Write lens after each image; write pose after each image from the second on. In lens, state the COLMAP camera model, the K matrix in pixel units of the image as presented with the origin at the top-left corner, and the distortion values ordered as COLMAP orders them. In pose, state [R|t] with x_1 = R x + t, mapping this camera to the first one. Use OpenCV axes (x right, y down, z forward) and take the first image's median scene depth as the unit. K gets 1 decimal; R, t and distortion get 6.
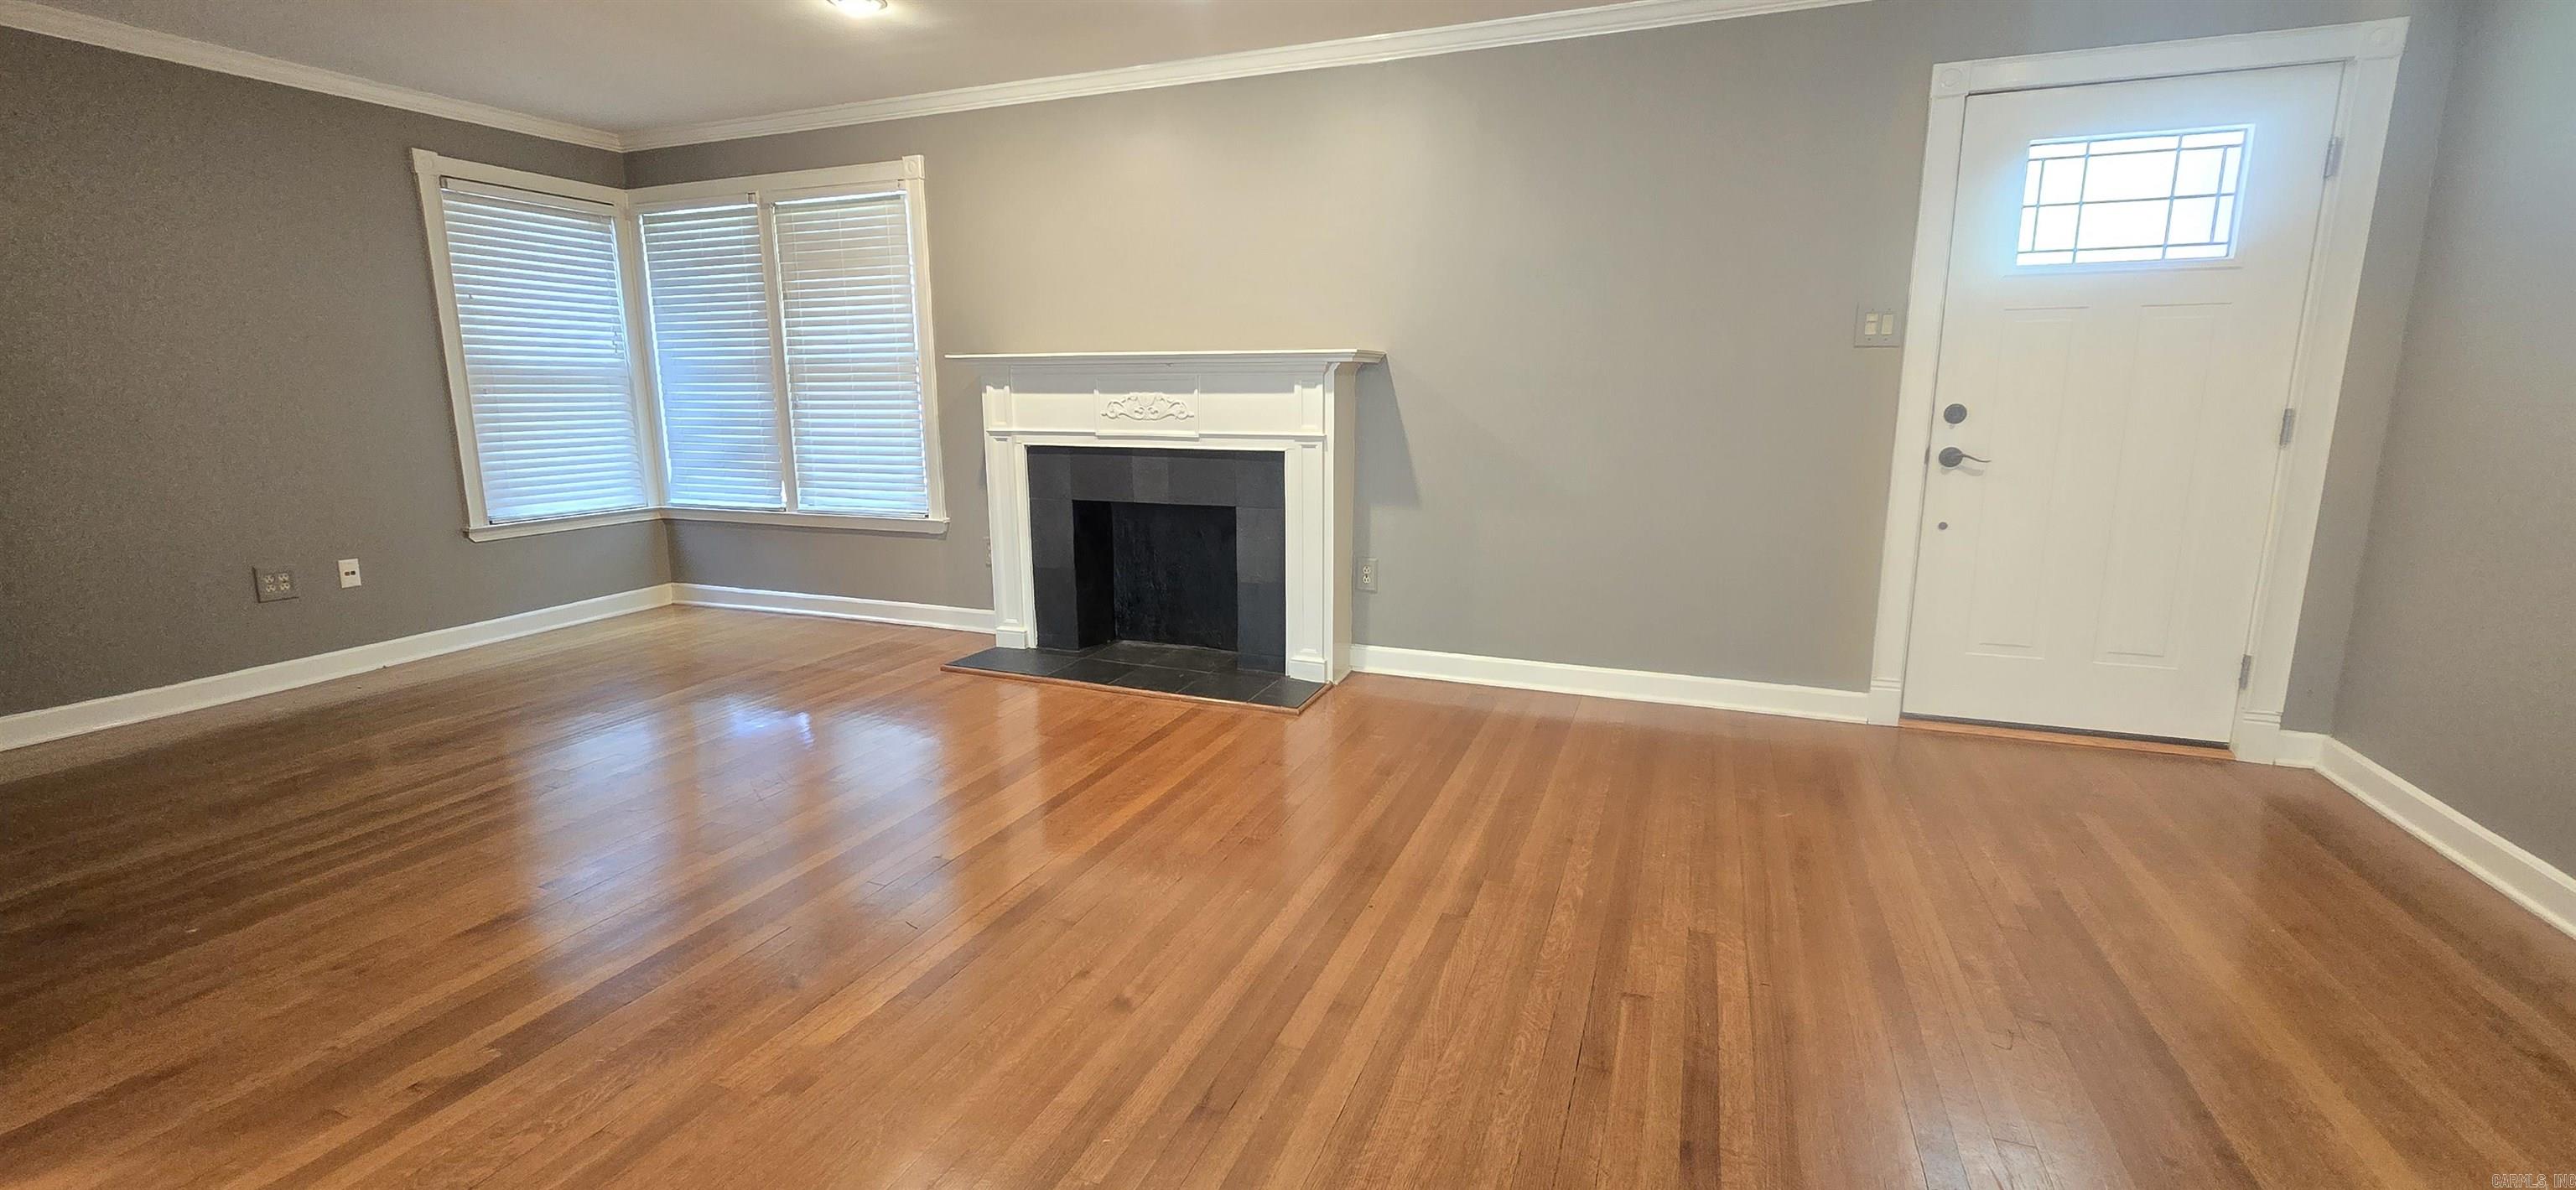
lens RADIAL K [[1053.0, 0, 1275.1], [0, 1053.0, 586.9], [0, 0, 1]] dist [-0.004077, 0.001165]
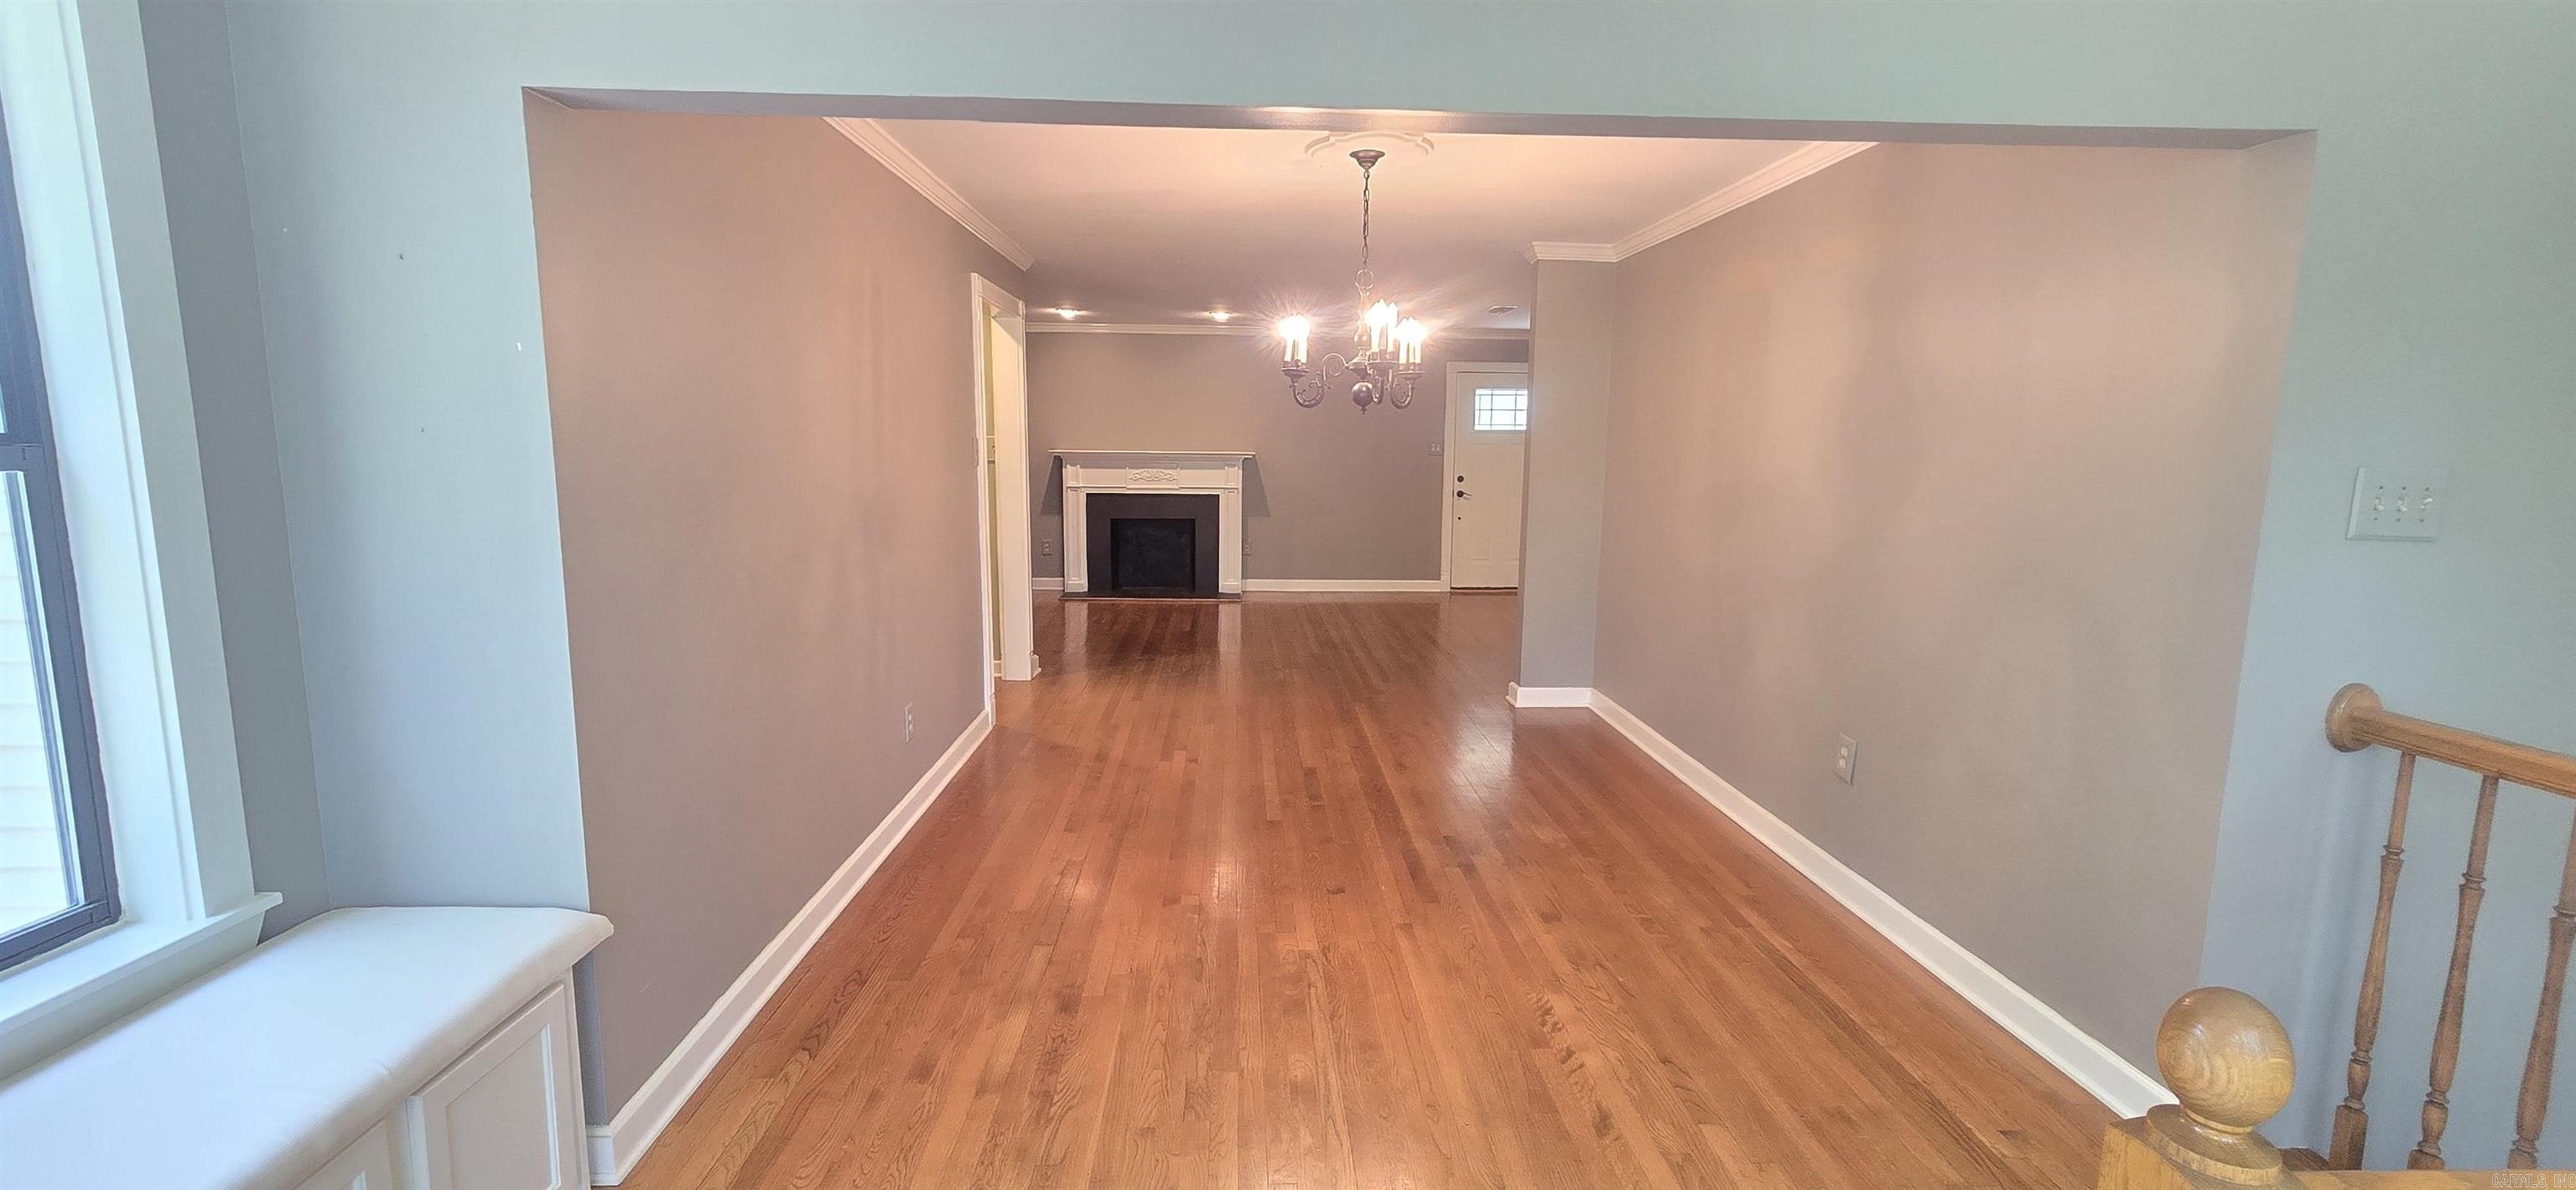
lens RADIAL K [[1053.0, 0, 1296.1], [0, 1053.0, 598.4], [0, 0, 1]] dist [-0.004077, 0.001165]
pose [[0.915812, -0.044971, 0.399081, -0.788938], [0.062996, 0.997496, -0.032158, 0.190689], [-0.396636, 0.054592, 0.916351, -1.225029]]
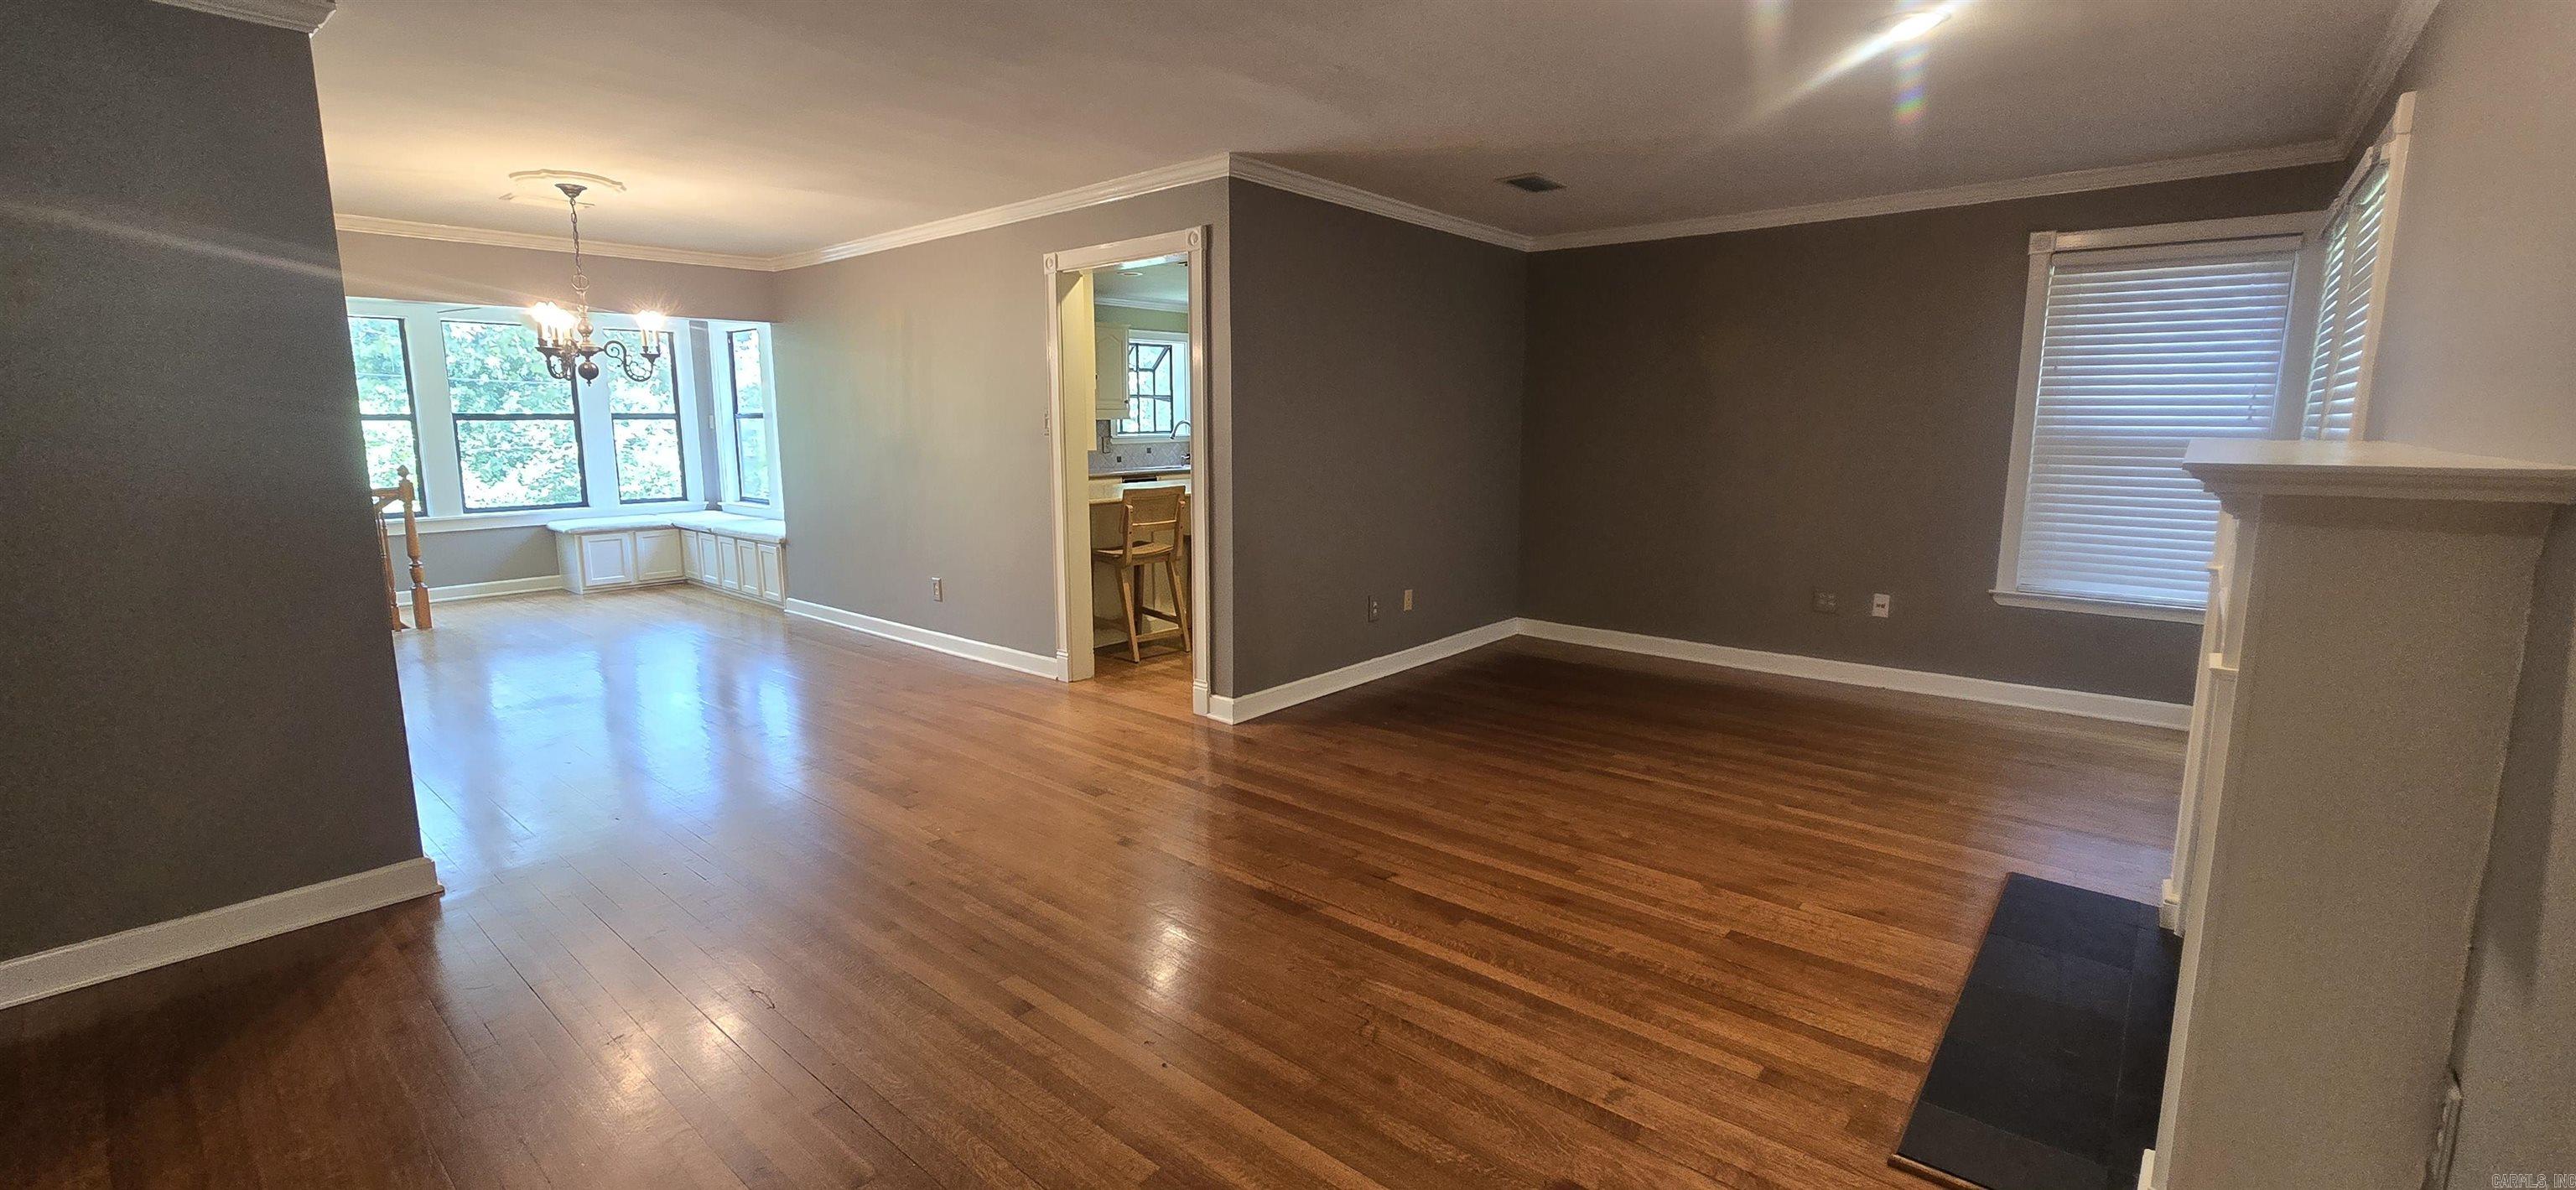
lens RADIAL K [[1053.0, 0, 1289.6], [0, 1053.0, 584.4], [0, 0, 1]] dist [-0.004077, 0.001165]
pose [[-0.325108, 0.146486, -0.934263, 0.380961], [-0.173694, 0.961873, 0.211257, -0.140204], [0.929589, 0.230958, -0.287269, 0.567133]]
